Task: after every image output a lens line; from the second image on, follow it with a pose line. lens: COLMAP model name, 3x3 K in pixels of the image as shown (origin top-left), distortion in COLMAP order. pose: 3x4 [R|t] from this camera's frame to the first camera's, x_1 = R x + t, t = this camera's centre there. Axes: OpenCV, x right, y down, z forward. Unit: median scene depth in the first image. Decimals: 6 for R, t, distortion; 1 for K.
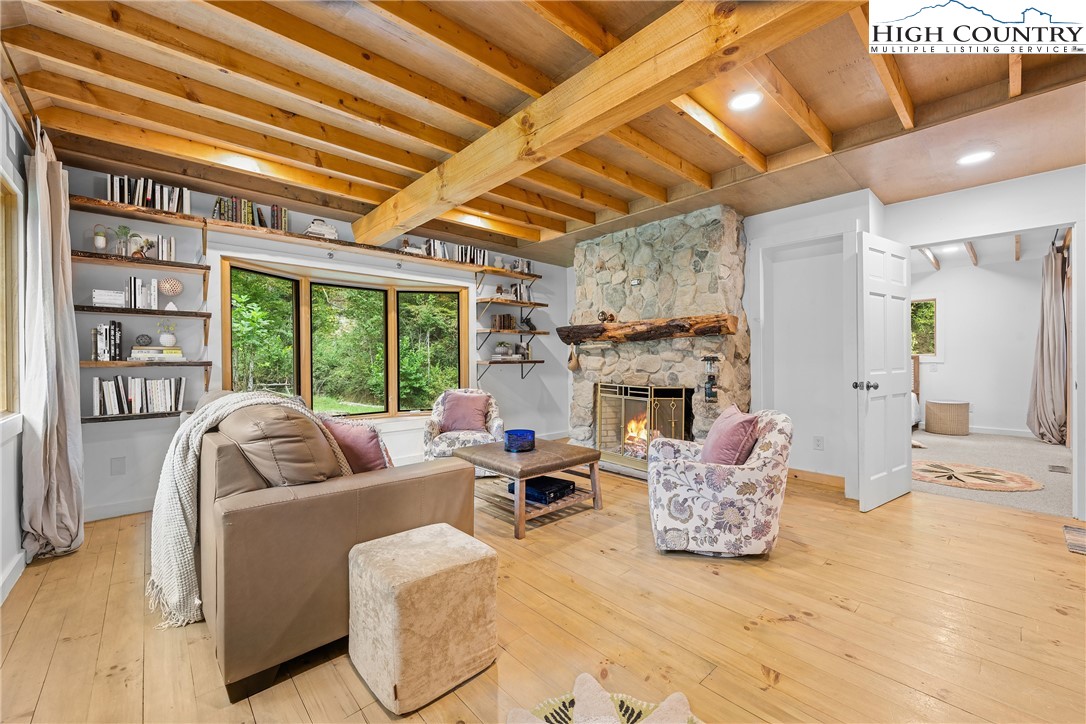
lens RADIAL K [[434.2, 0, 540.5], [0, 434.2, 361.3], [0, 0, 1]] dist [-0.001574, -0.000249]
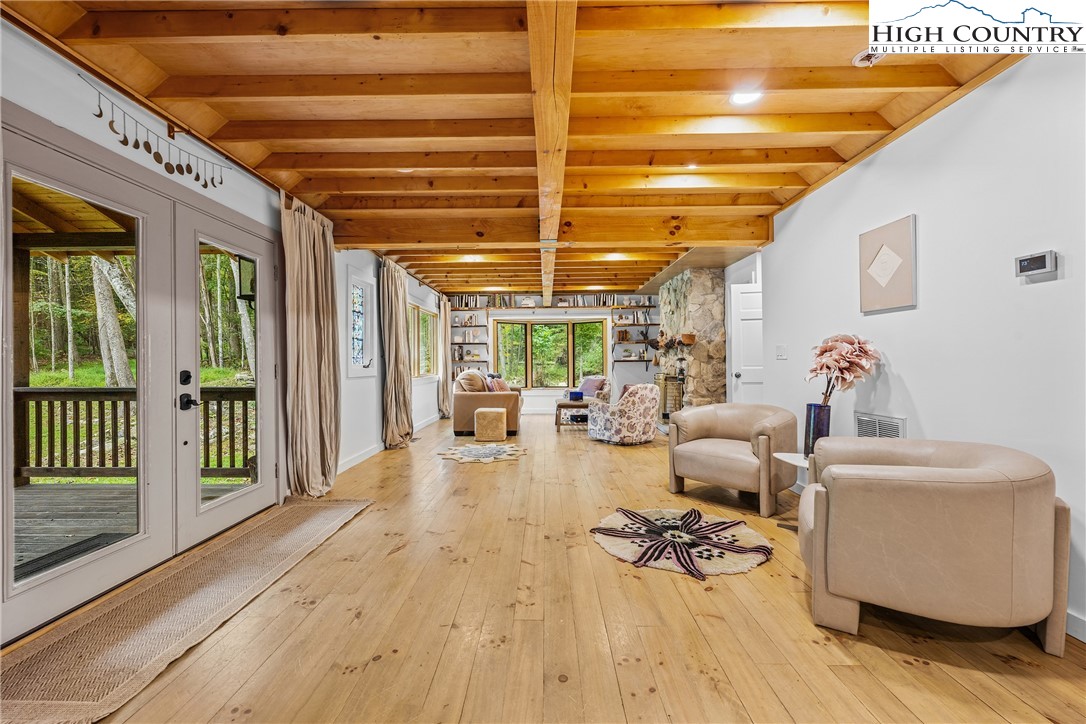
lens RADIAL K [[434.2, 0, 540.5], [0, 434.2, 361.3], [0, 0, 1]] dist [-0.001574, -0.000249]
pose [[0.731496, 0.000310, -0.681846, 1.122592], [0.001989, 0.999995, 0.002587, -0.002277], [0.681843, -0.003249, 0.731491, -0.632289]]
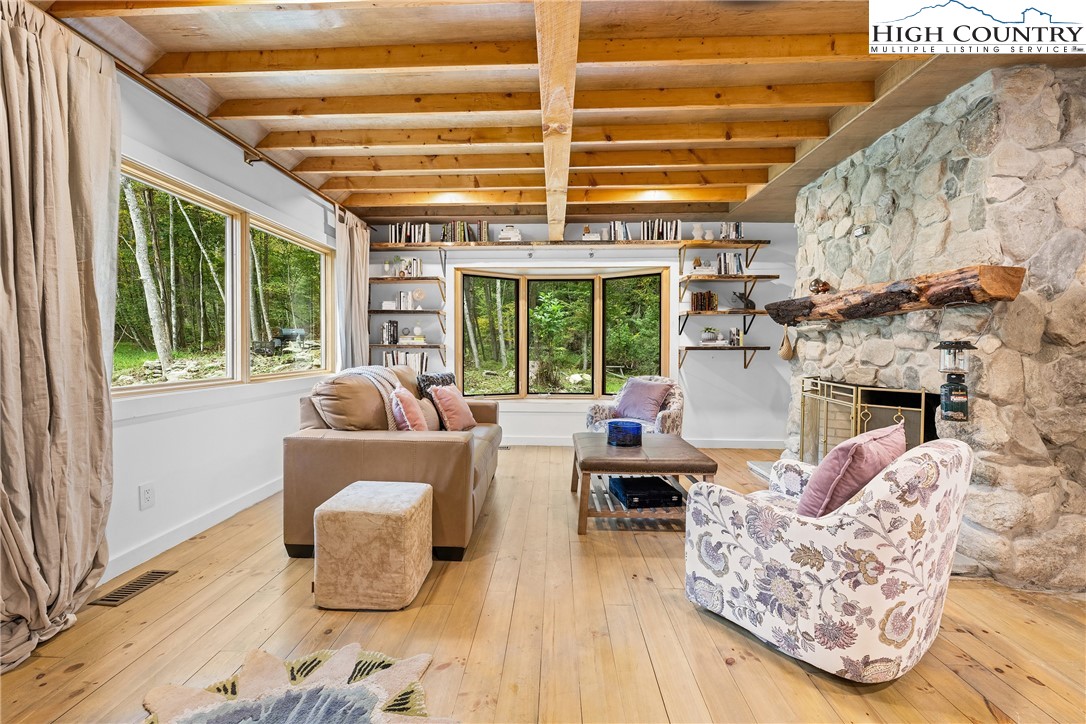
lens RADIAL K [[439.3, 0, 535.9], [0, 439.3, 351.9], [0, 0, 1]] dist [-0.001470, -0.000055]
pose [[0.710354, 0.015403, -0.703676, 0.392009], [-0.007979, 0.999873, 0.013831, -0.000094], [0.703799, -0.004210, 0.710387, 0.180905]]
